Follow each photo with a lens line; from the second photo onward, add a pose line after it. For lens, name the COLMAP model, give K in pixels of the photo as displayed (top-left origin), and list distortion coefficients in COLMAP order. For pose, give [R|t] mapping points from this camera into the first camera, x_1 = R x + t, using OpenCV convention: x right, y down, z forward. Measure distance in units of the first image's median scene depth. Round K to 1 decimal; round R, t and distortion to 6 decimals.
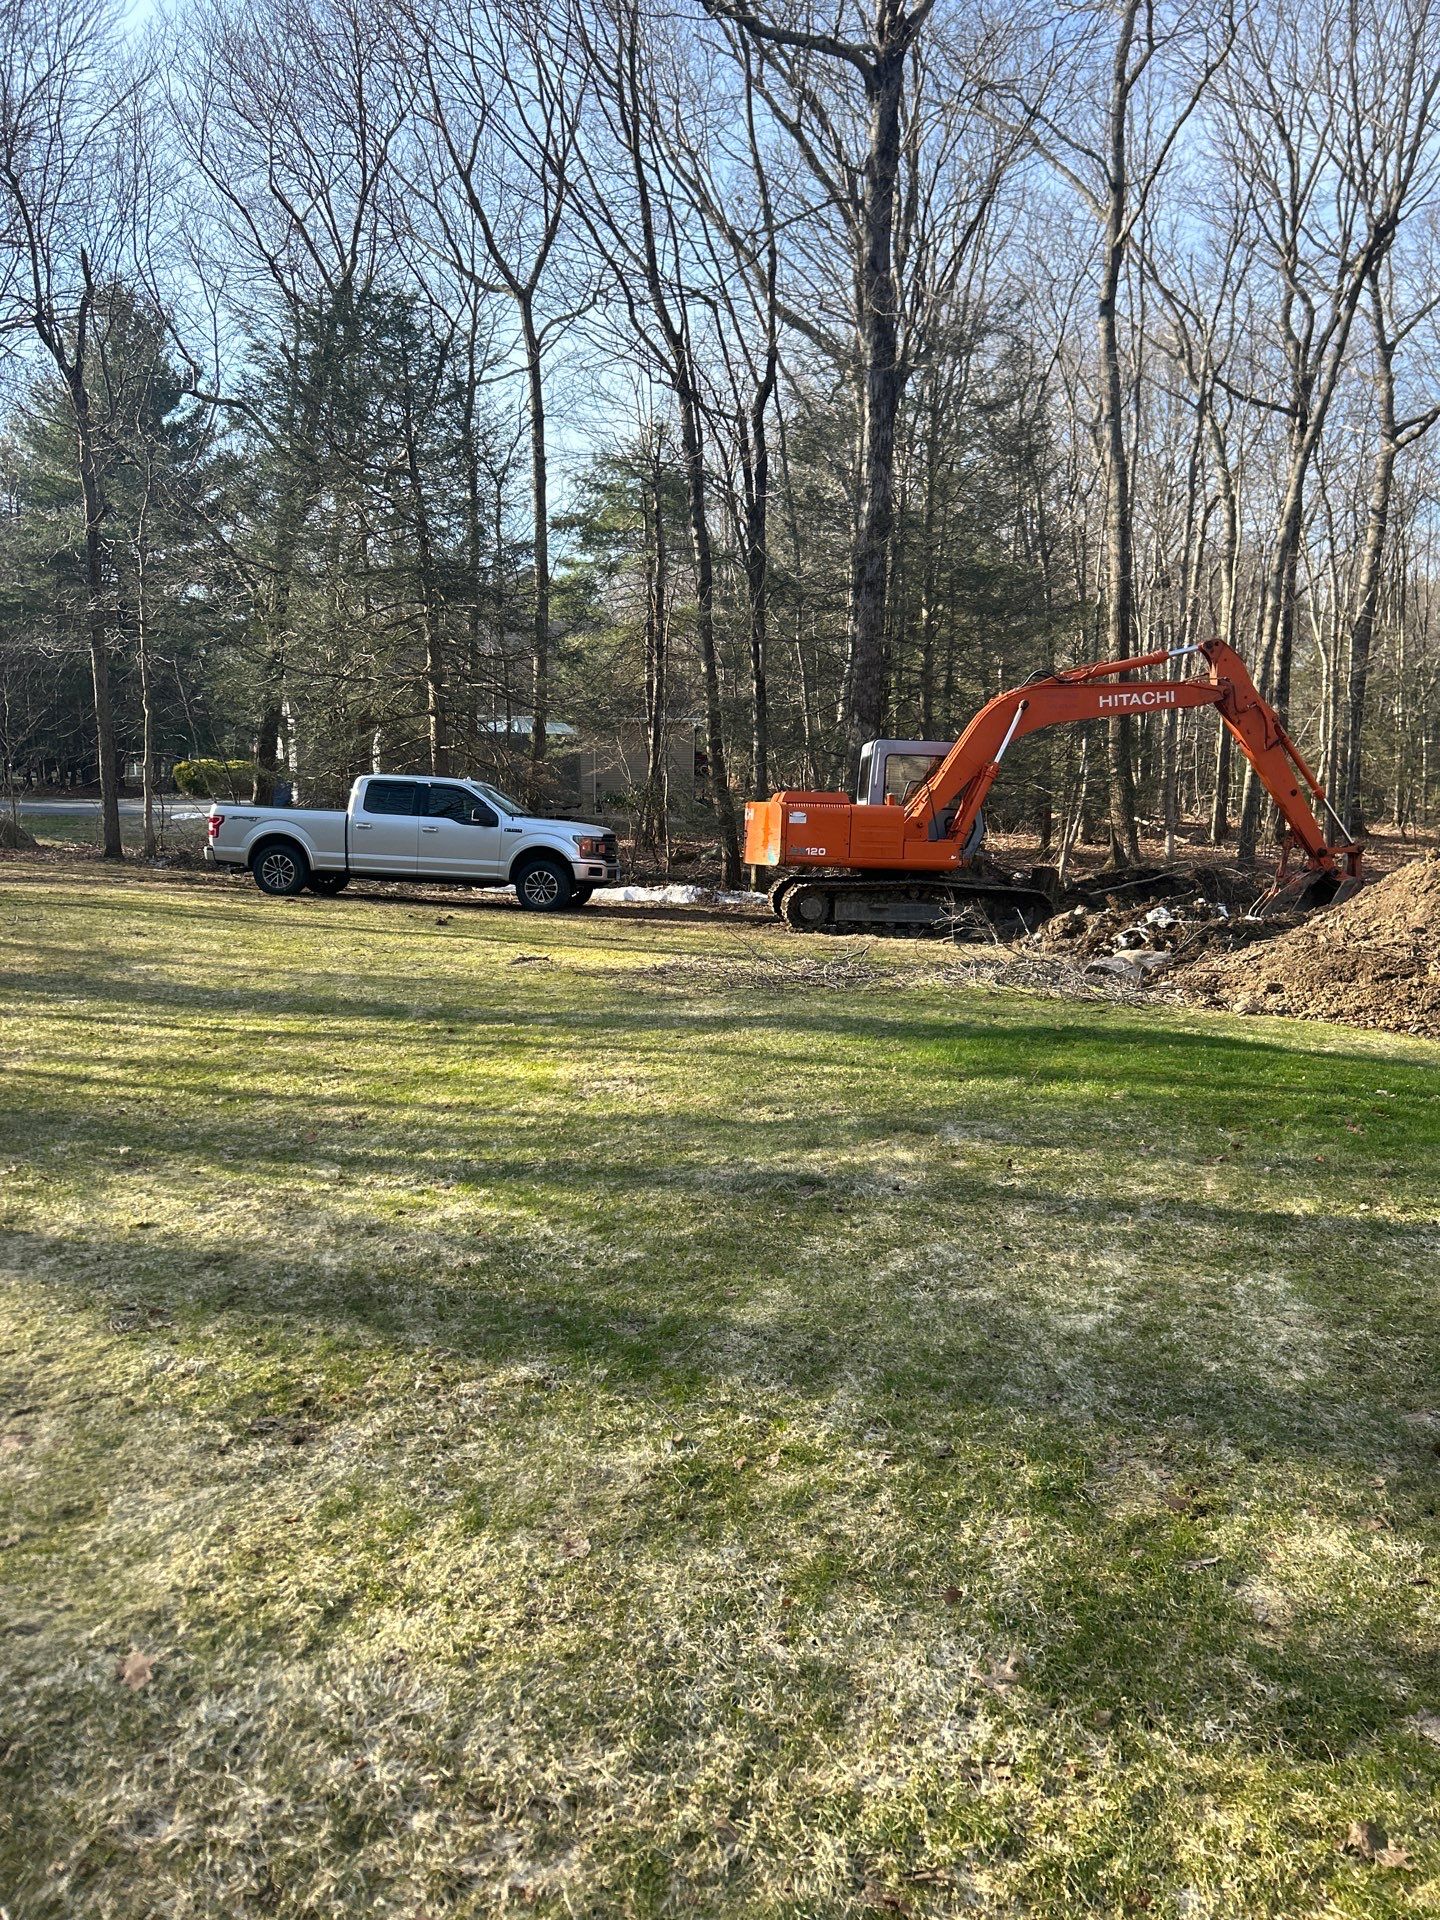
lens RADIAL K [[1430.9, 0, 718.6], [0, 1430.9, 966.4], [0, 0, 1]] dist [0.040833, -0.047294]
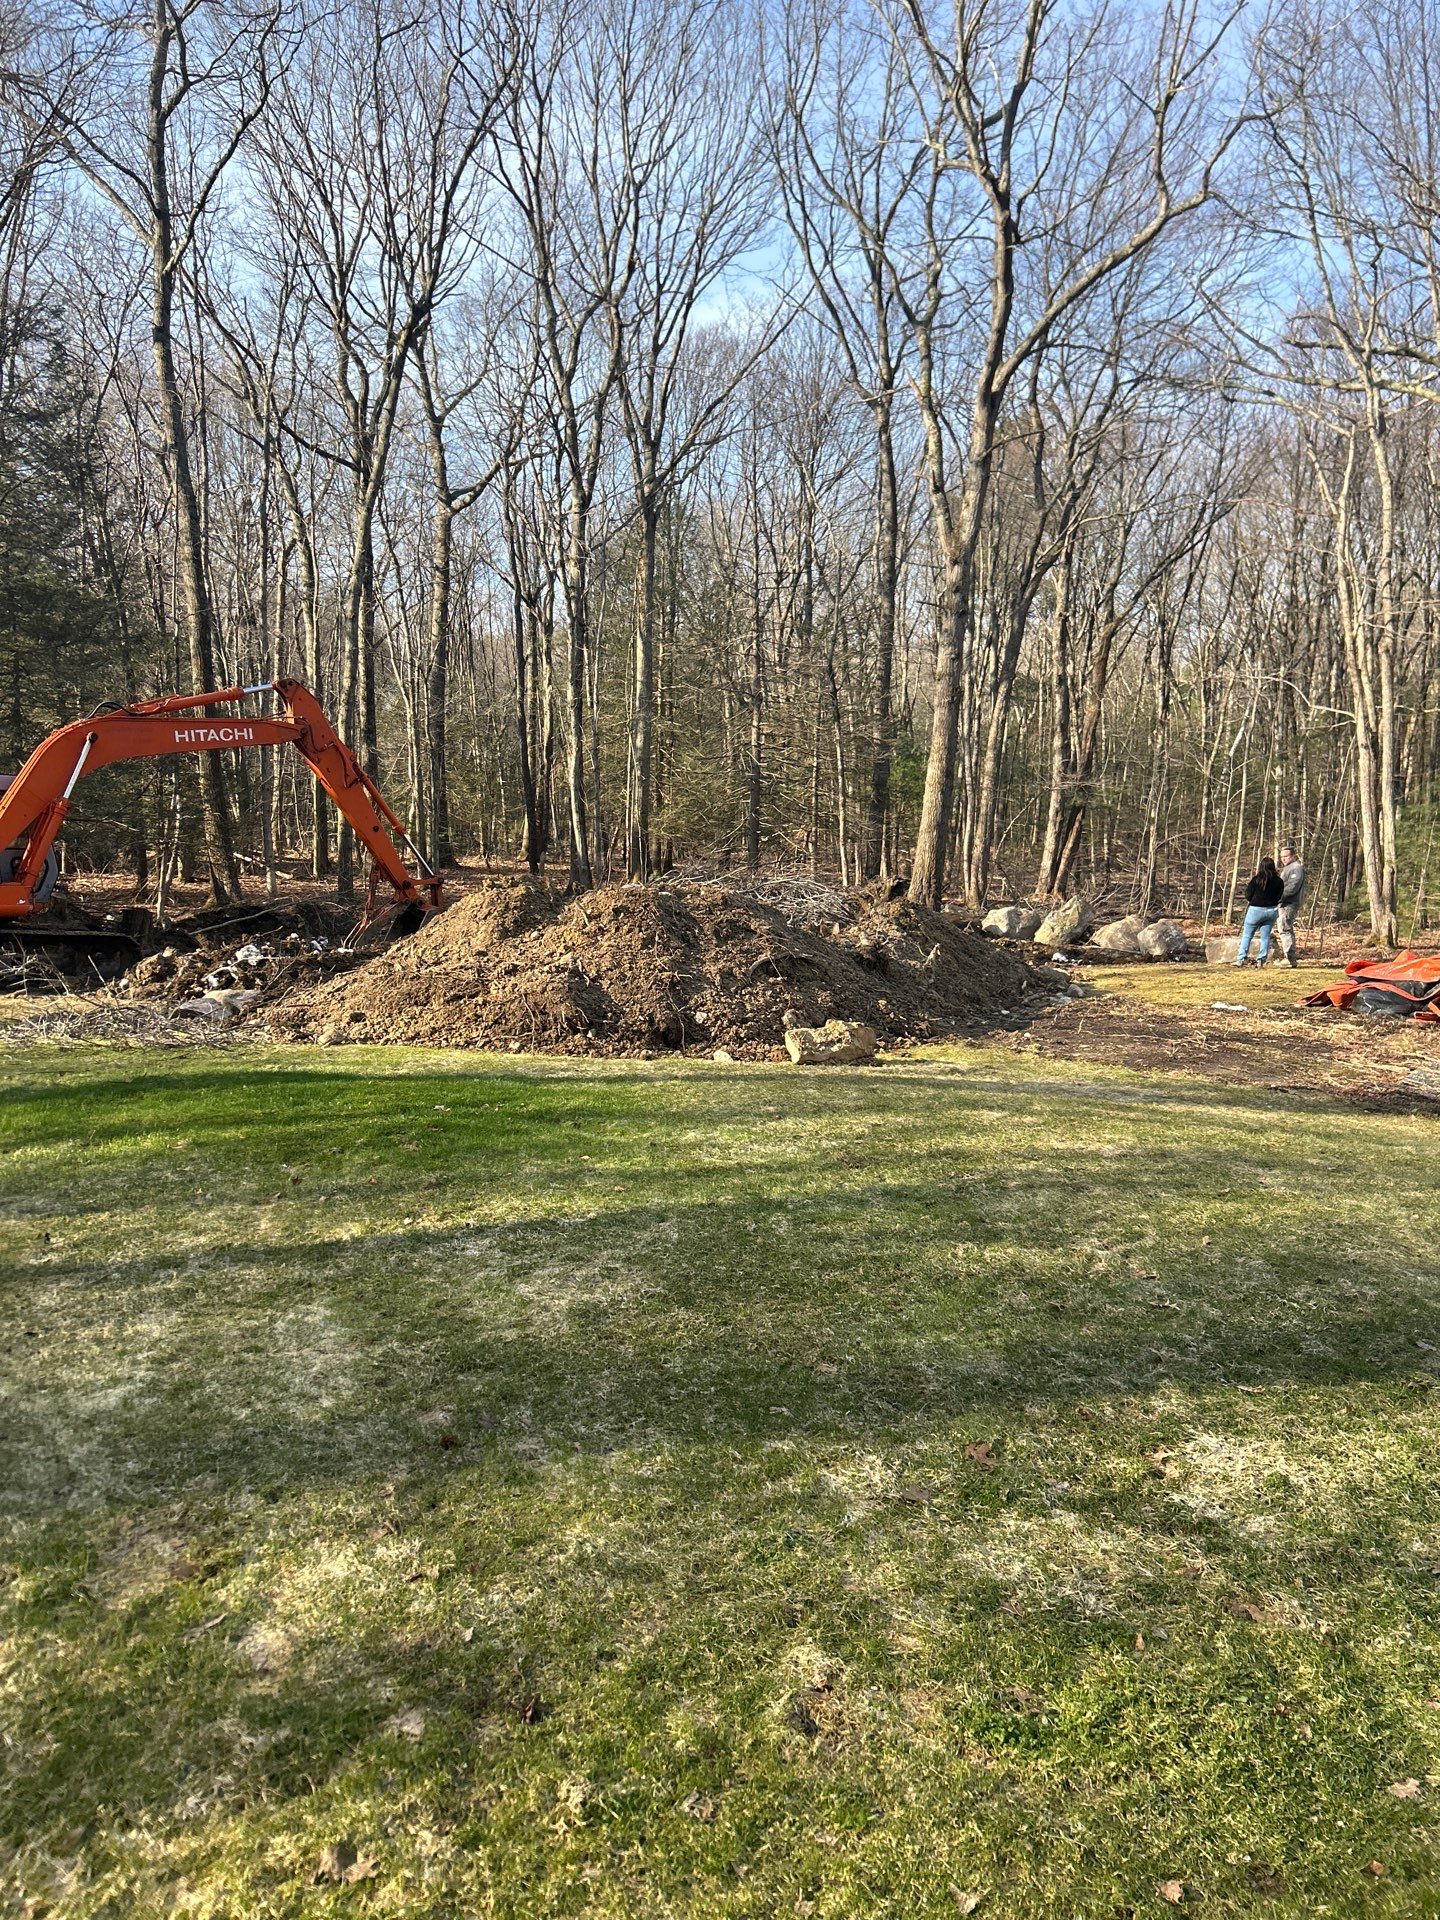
lens RADIAL K [[1430.9, 0, 718.6], [0, 1430.9, 966.4], [0, 0, 1]] dist [0.040833, -0.047294]
pose [[0.825145, -0.064398, 0.561238, 0.016999], [0.078270, 0.996932, -0.000683, -0.000286], [-0.559473, 0.044492, 0.827654, -0.002691]]
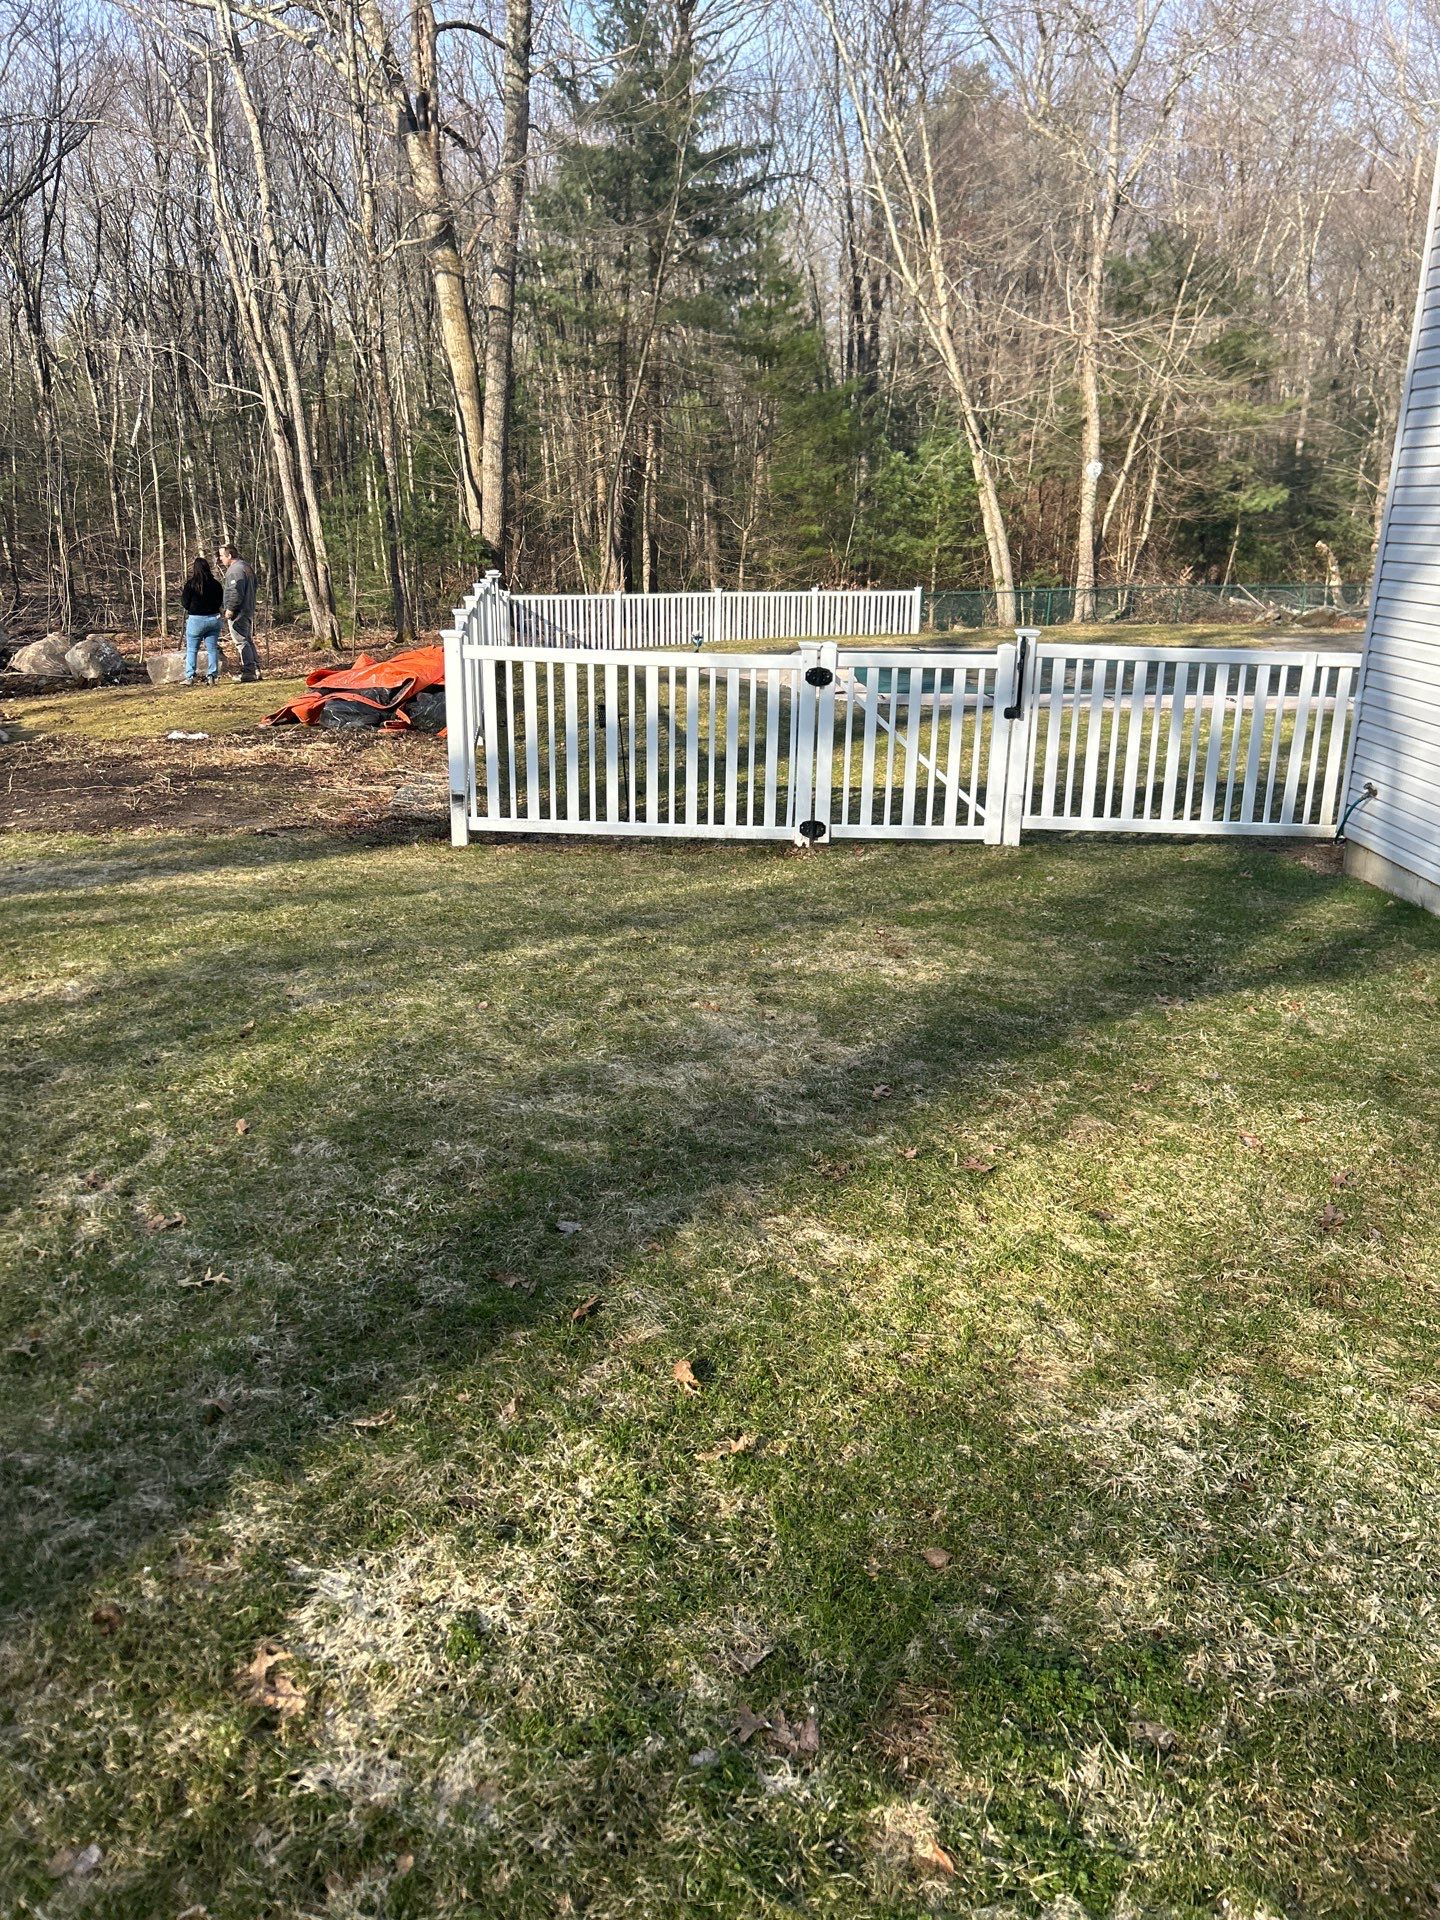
lens RADIAL K [[1430.9, 0, 718.6], [0, 1430.9, 966.4], [0, 0, 1]] dist [0.040833, -0.047294]
pose [[0.262862, -0.305229, 0.915281, 0.104703], [0.147852, 0.950180, 0.274406, -0.003911], [-0.953438, 0.063195, 0.294894, 0.066018]]
